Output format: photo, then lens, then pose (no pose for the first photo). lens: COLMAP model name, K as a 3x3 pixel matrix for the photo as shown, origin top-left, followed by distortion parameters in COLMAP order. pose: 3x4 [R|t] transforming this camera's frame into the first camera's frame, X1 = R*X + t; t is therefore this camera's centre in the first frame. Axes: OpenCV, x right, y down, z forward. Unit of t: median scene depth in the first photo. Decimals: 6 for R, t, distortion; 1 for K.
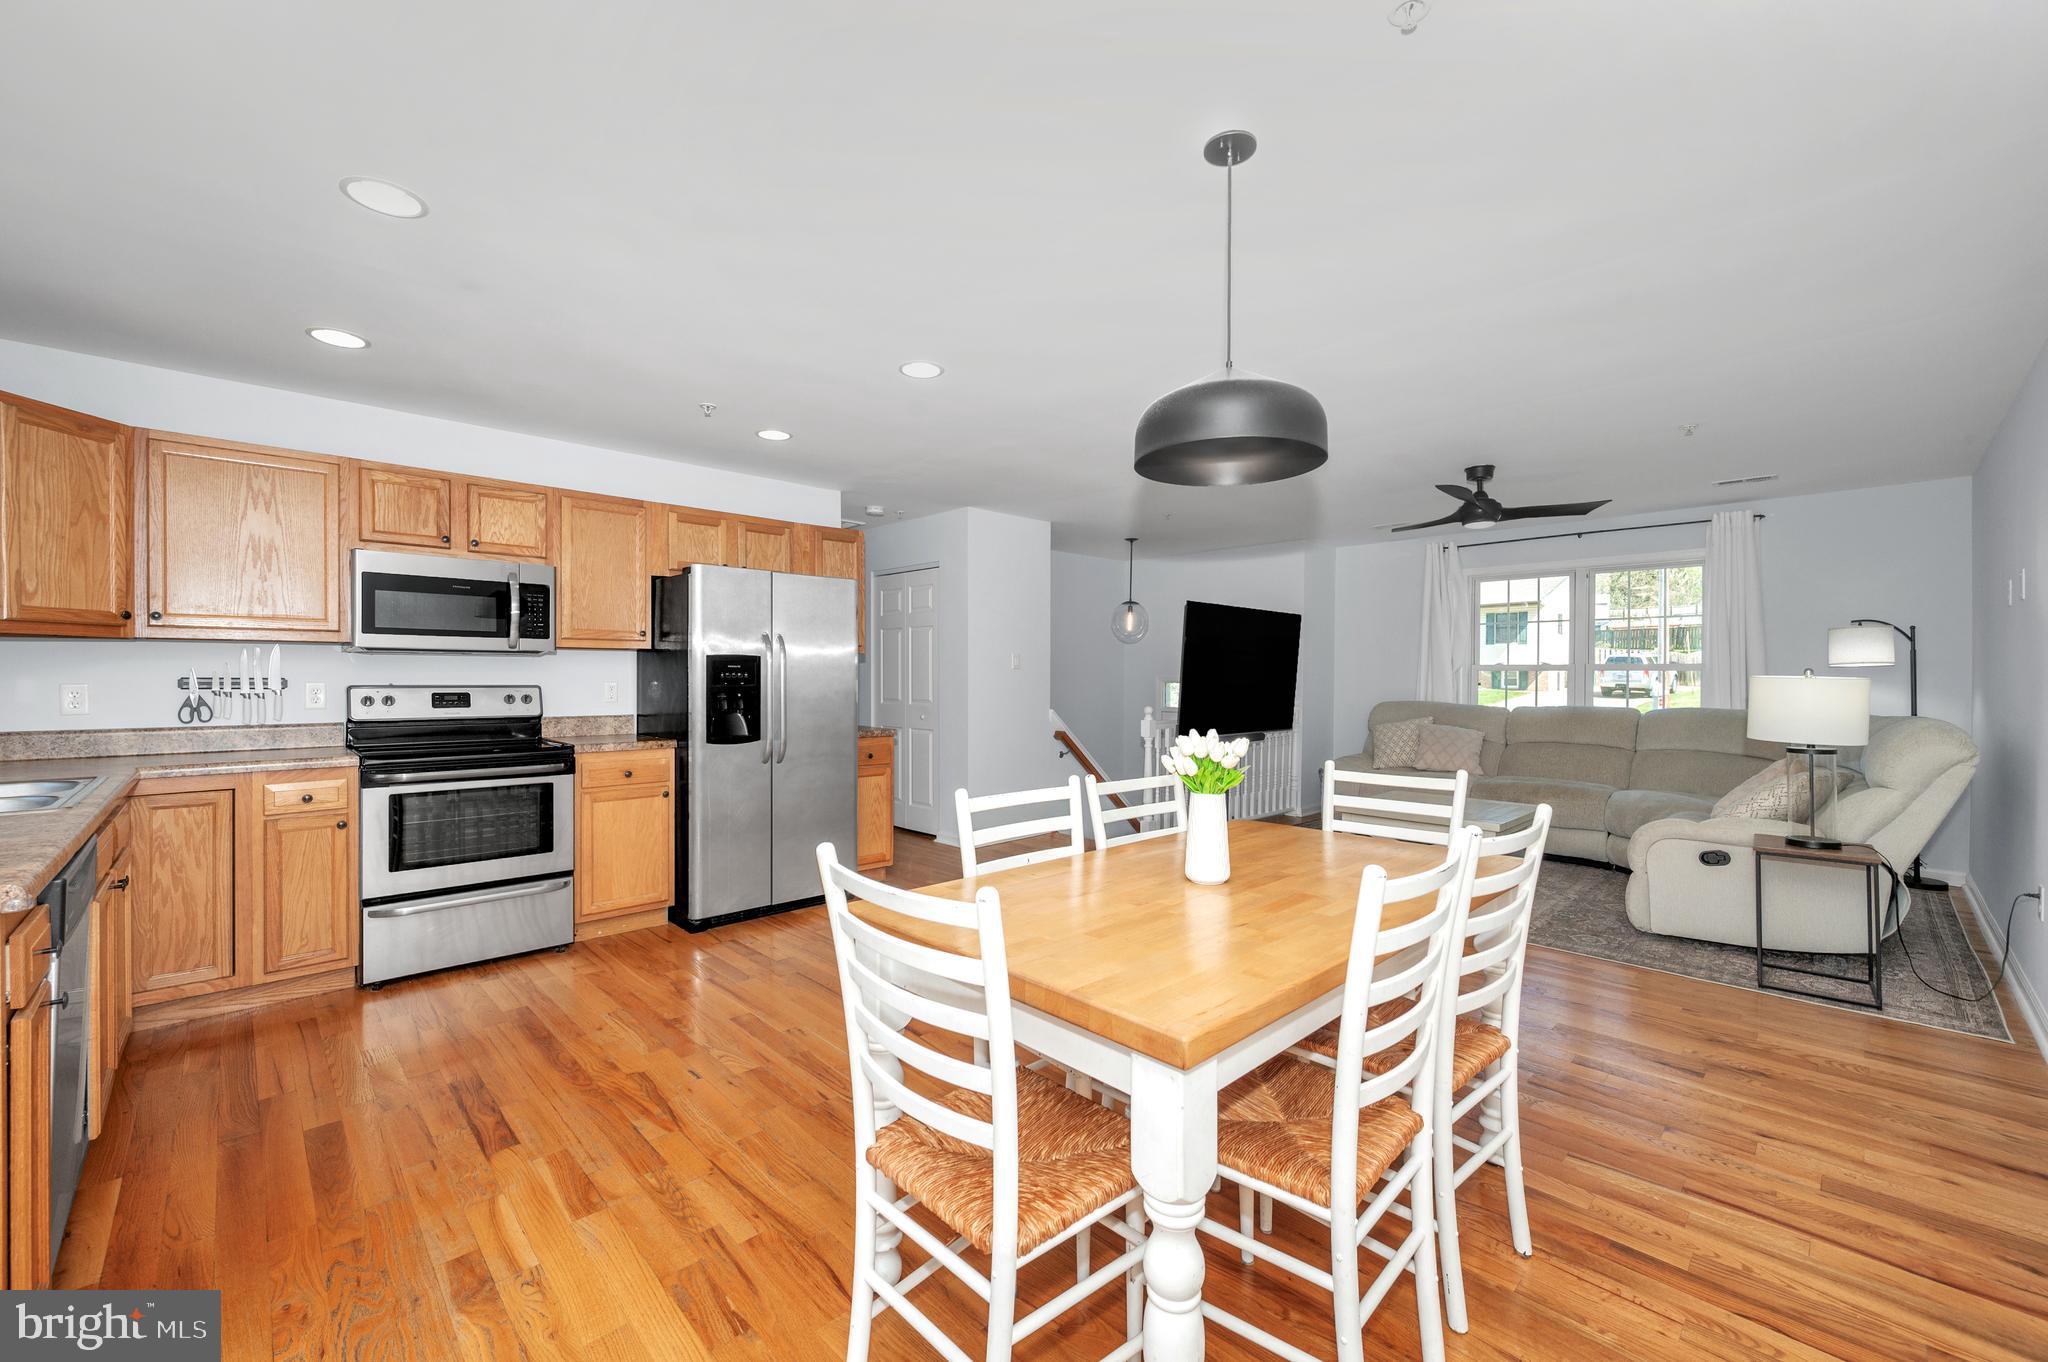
lens RADIAL K [[843.7, 0, 1034.7], [0, 843.7, 680.5], [0, 0, 1]] dist [-0.009098, 0.003442]
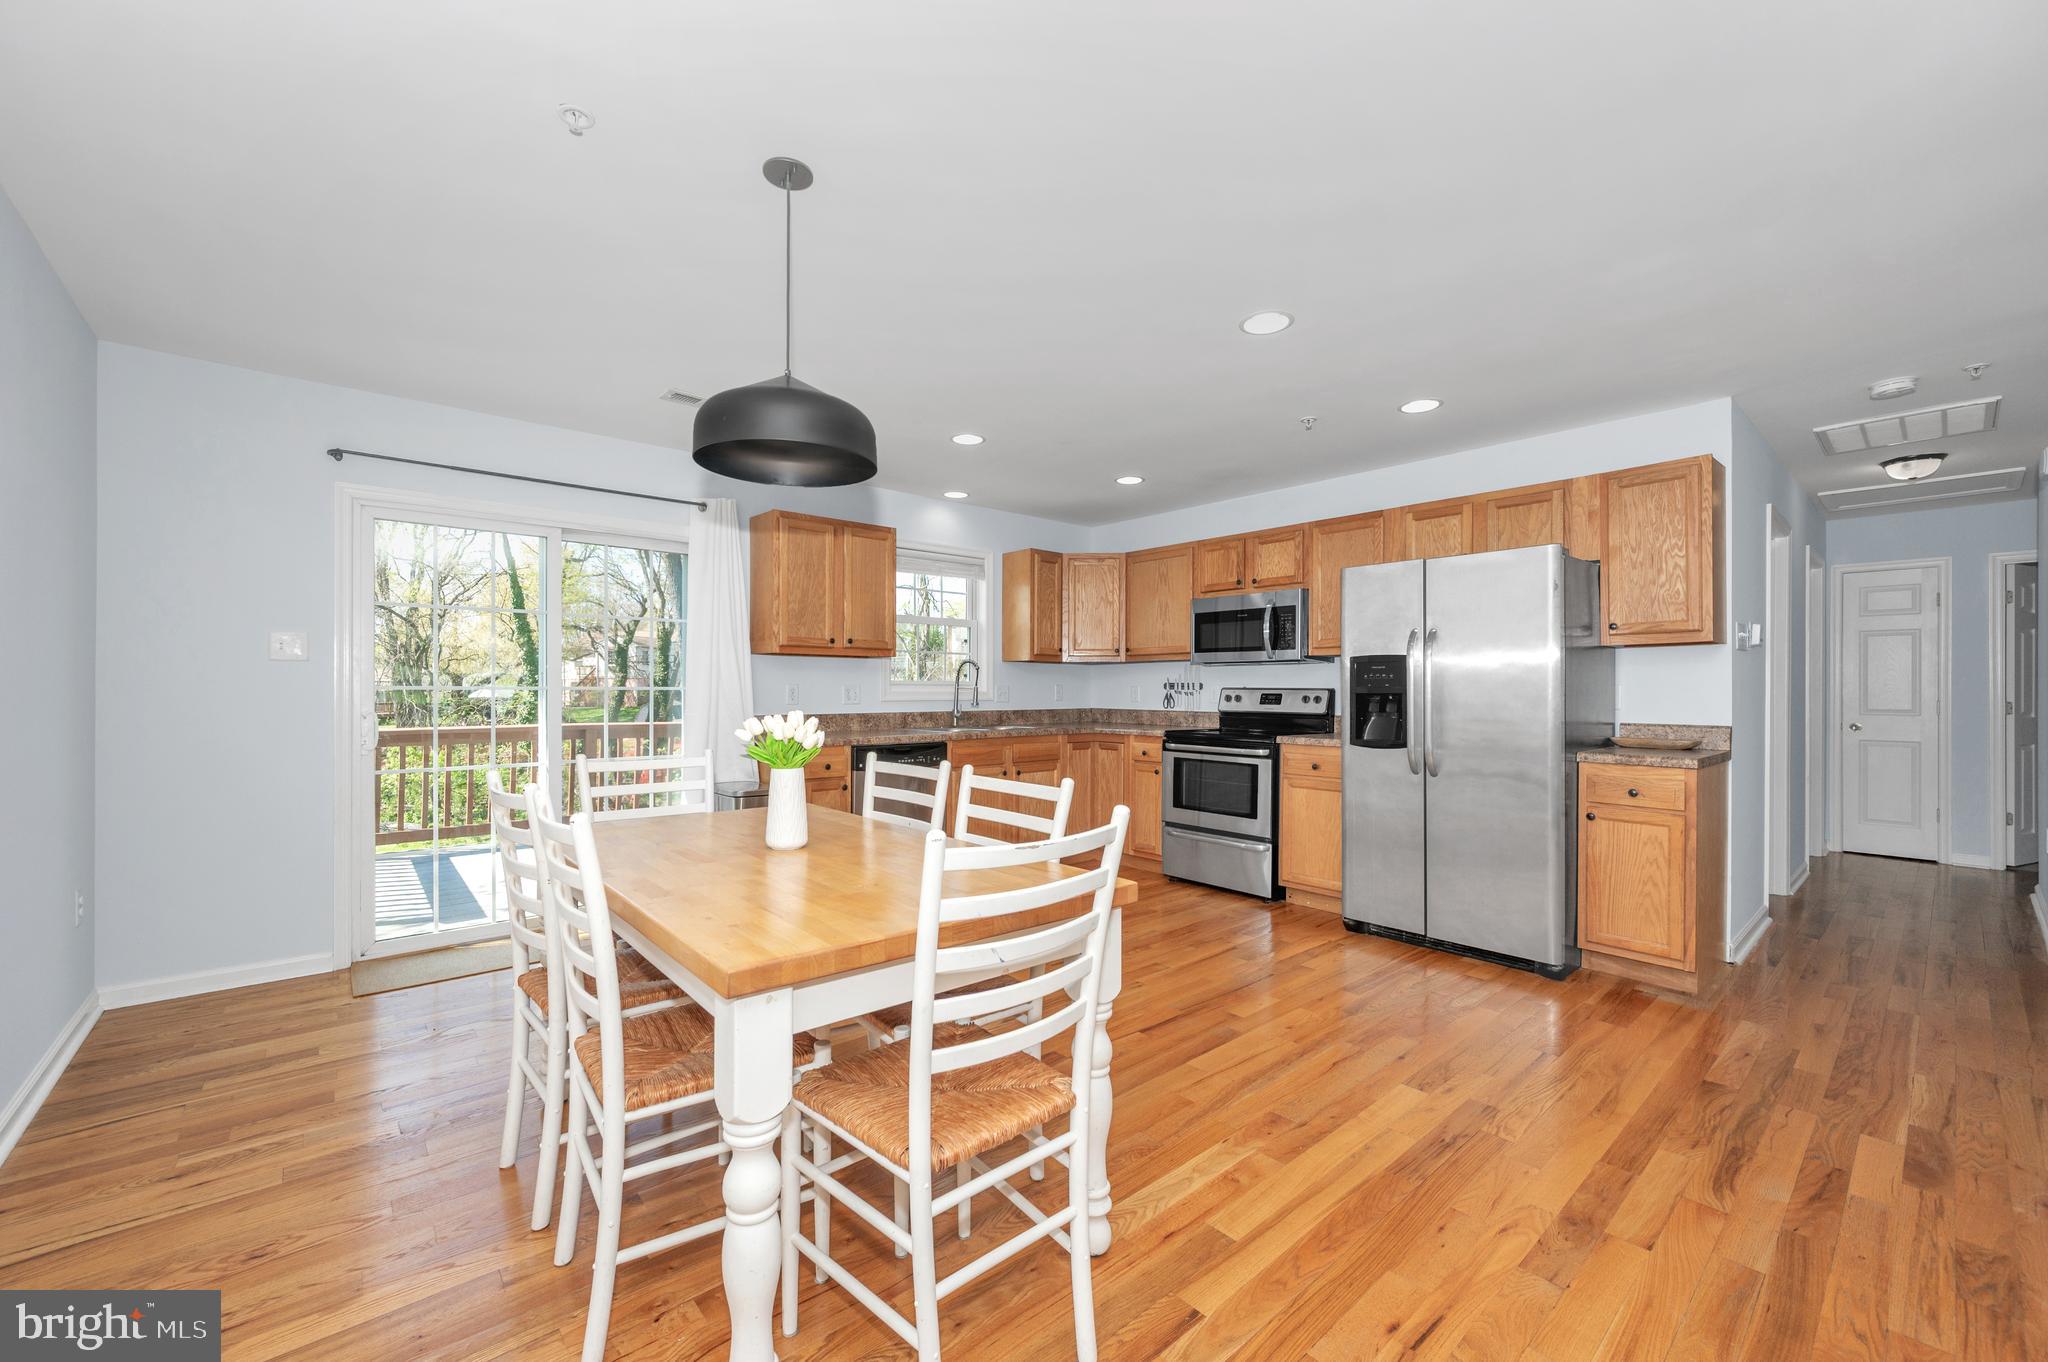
lens RADIAL K [[804.4, 0, 991.0], [0, 804.4, 688.9], [0, 0, 1]] dist [-0.004898, 0.001102]
pose [[-0.093881, -0.003543, -0.995577, 0.599820], [-0.009290, 0.999953, -0.002682, 0.014424], [0.995540, 0.008997, -0.093909, 0.658326]]
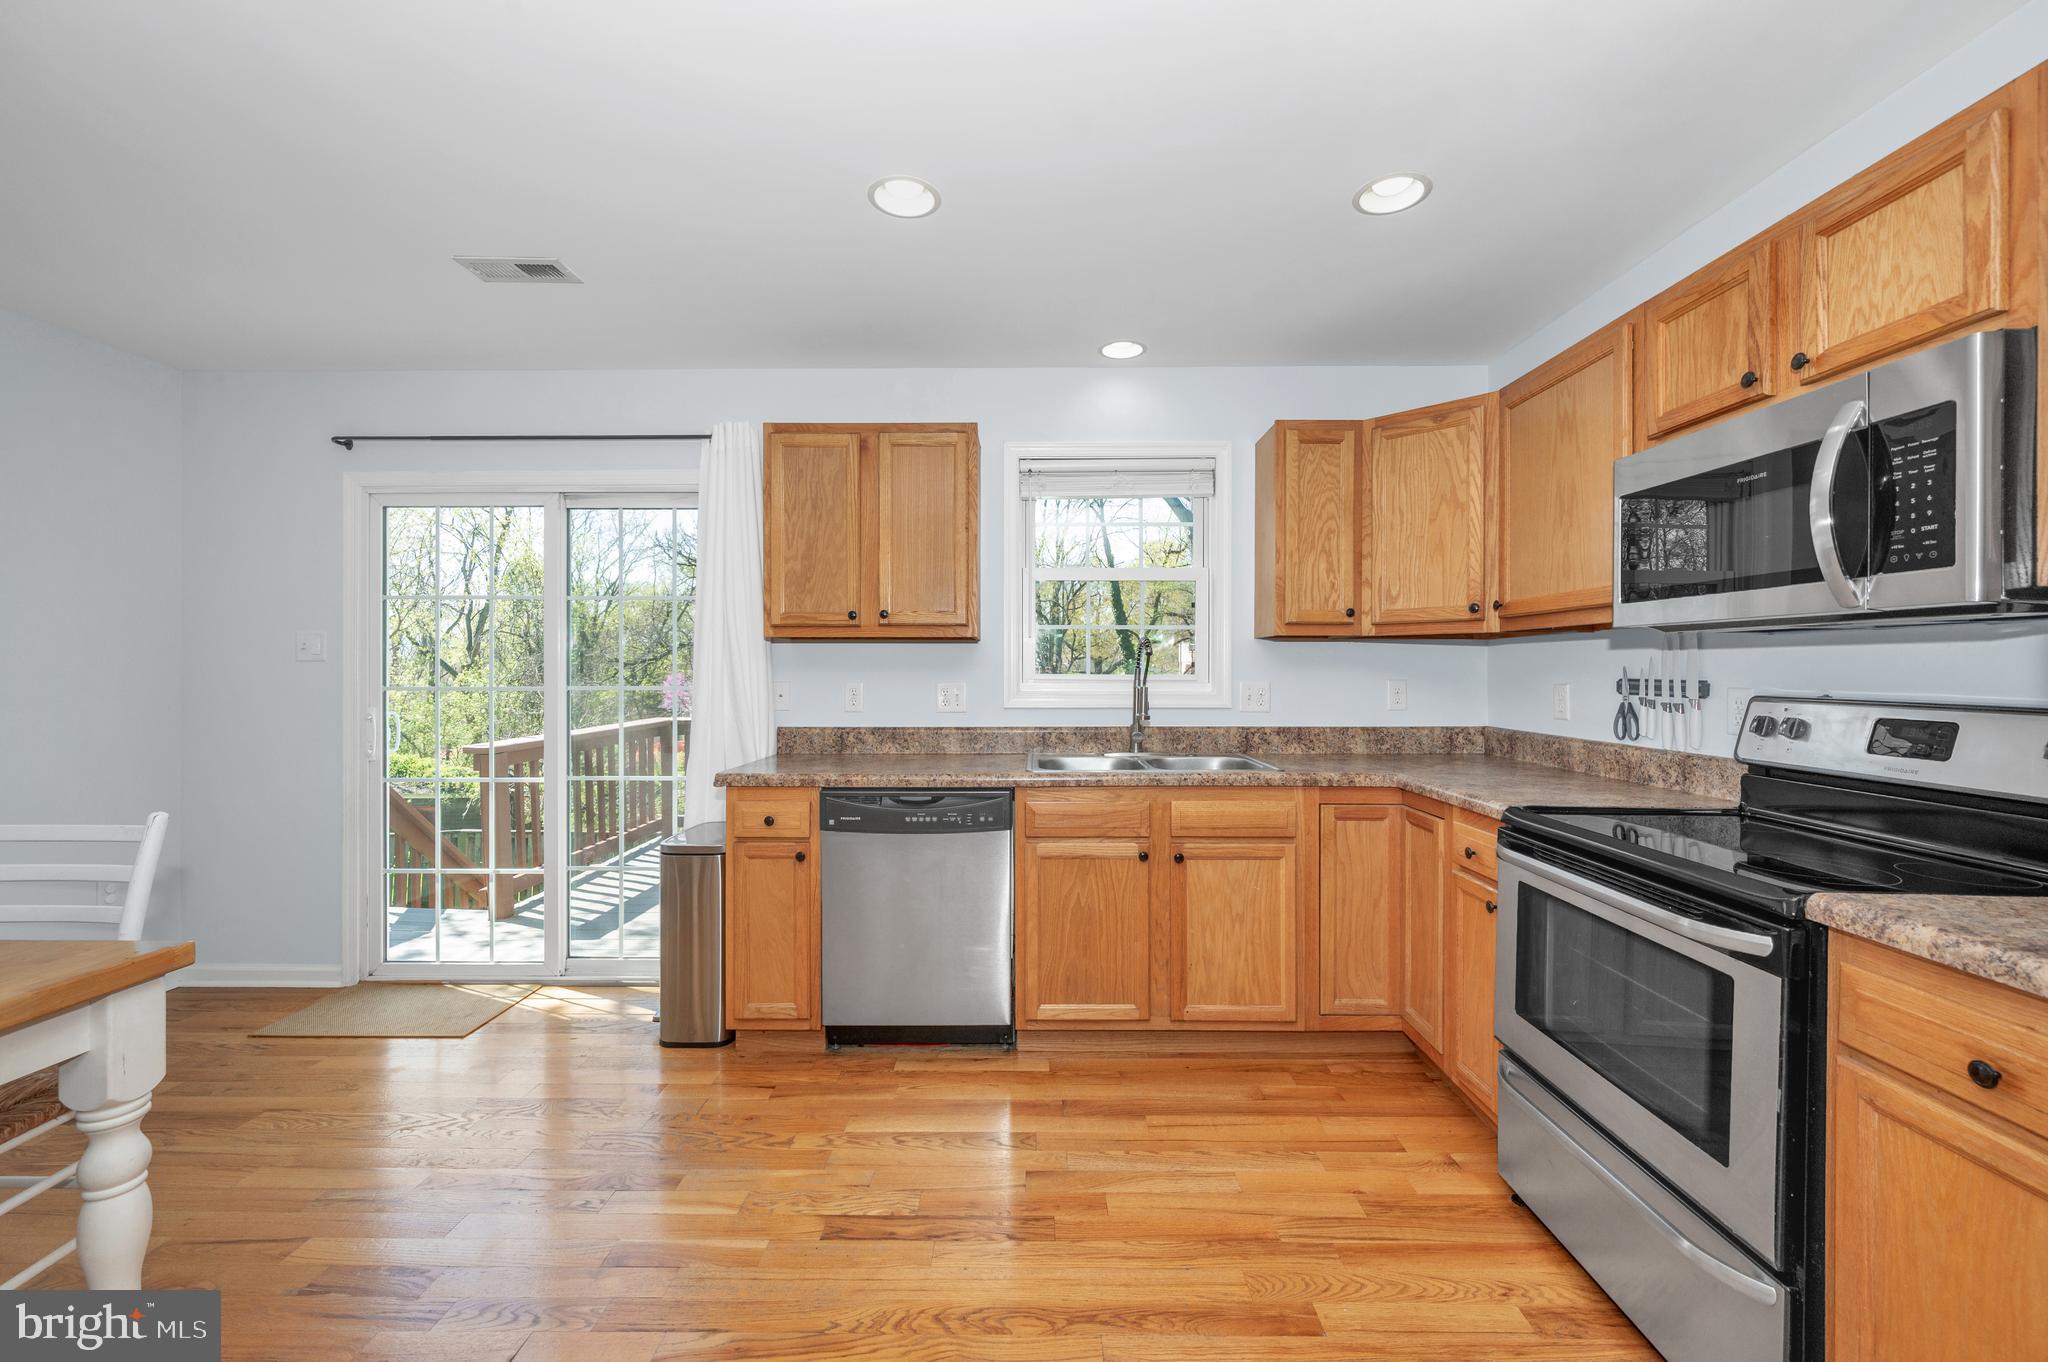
lens RADIAL K [[804.4, 0, 1022.2], [0, 804.4, 669.5], [0, 0, 1]] dist [-0.004898, 0.001102]
pose [[-0.716844, -0.001931, -0.697231, -0.106964], [-0.005326, 0.999982, 0.002707, -0.008990], [0.697214, 0.005653, -0.716841, 0.949450]]
